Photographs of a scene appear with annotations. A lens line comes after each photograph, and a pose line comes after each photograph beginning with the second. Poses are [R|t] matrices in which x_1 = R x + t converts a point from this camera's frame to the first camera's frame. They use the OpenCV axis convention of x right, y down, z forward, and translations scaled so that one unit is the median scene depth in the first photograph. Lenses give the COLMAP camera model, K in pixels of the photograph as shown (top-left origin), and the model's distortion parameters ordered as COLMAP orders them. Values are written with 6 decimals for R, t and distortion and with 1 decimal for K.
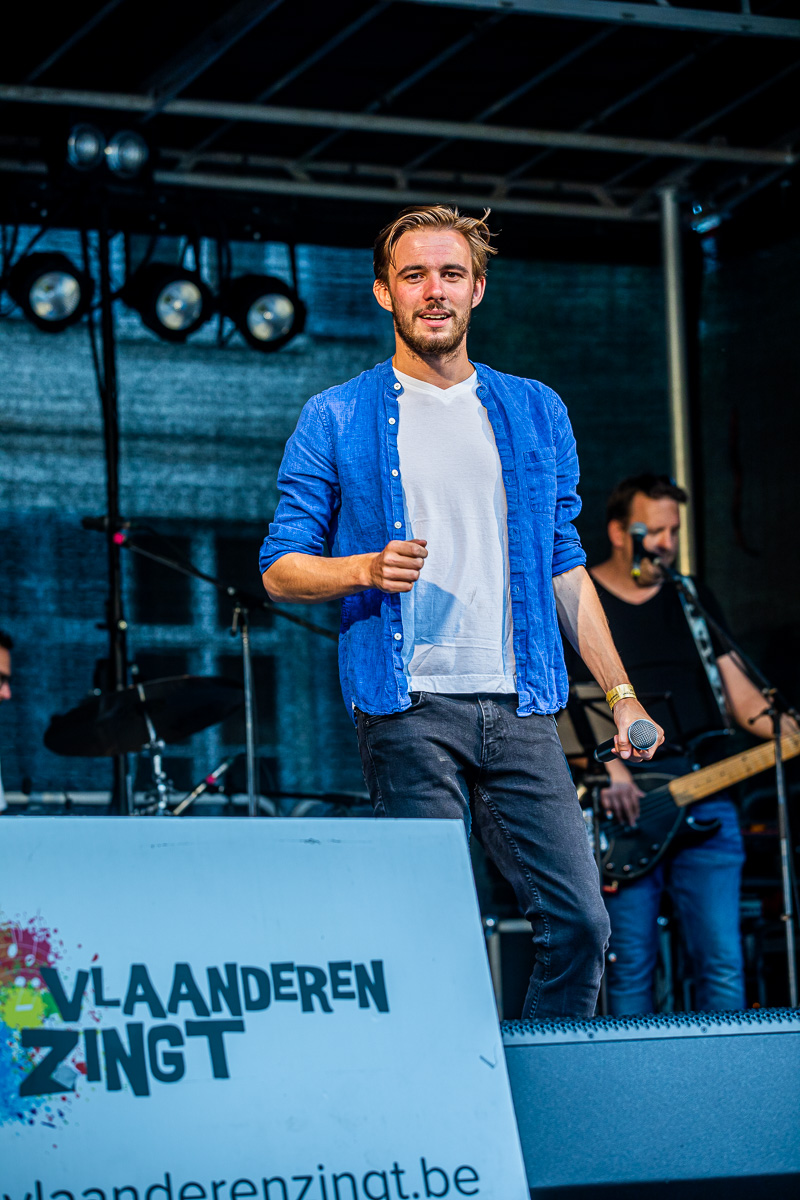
lens RADIAL K [[3977.4, 0, 389.4], [0, 3977.4, 595.8], [0, 0, 1]] dist [0.161995, 0.000000]
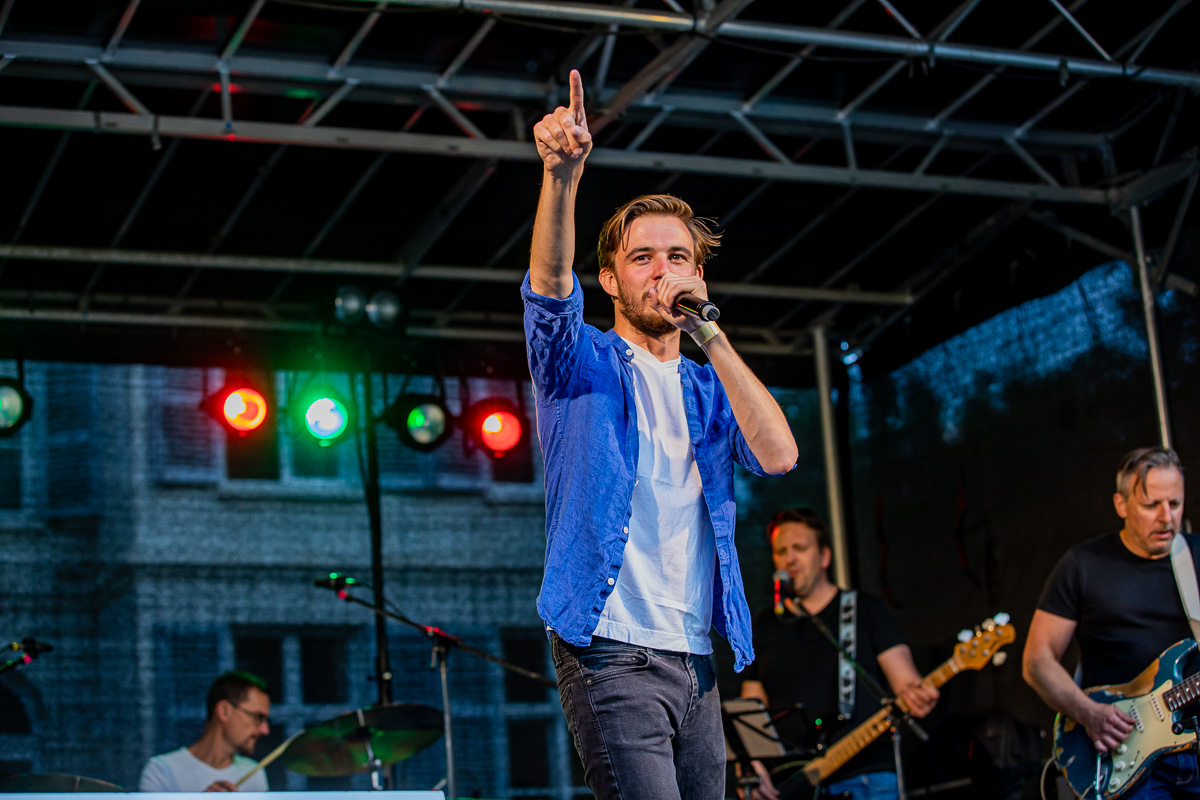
lens RADIAL K [[2519.6, 0, 602.1], [0, 2519.6, 396.3], [0, 0, 1]] dist [-0.217342, 0.000000]
pose [[0.997173, -0.045159, -0.060058, 0.052192], [0.037385, 0.991478, -0.124797, 0.021206], [0.065182, 0.122199, 0.990363, 0.205830]]
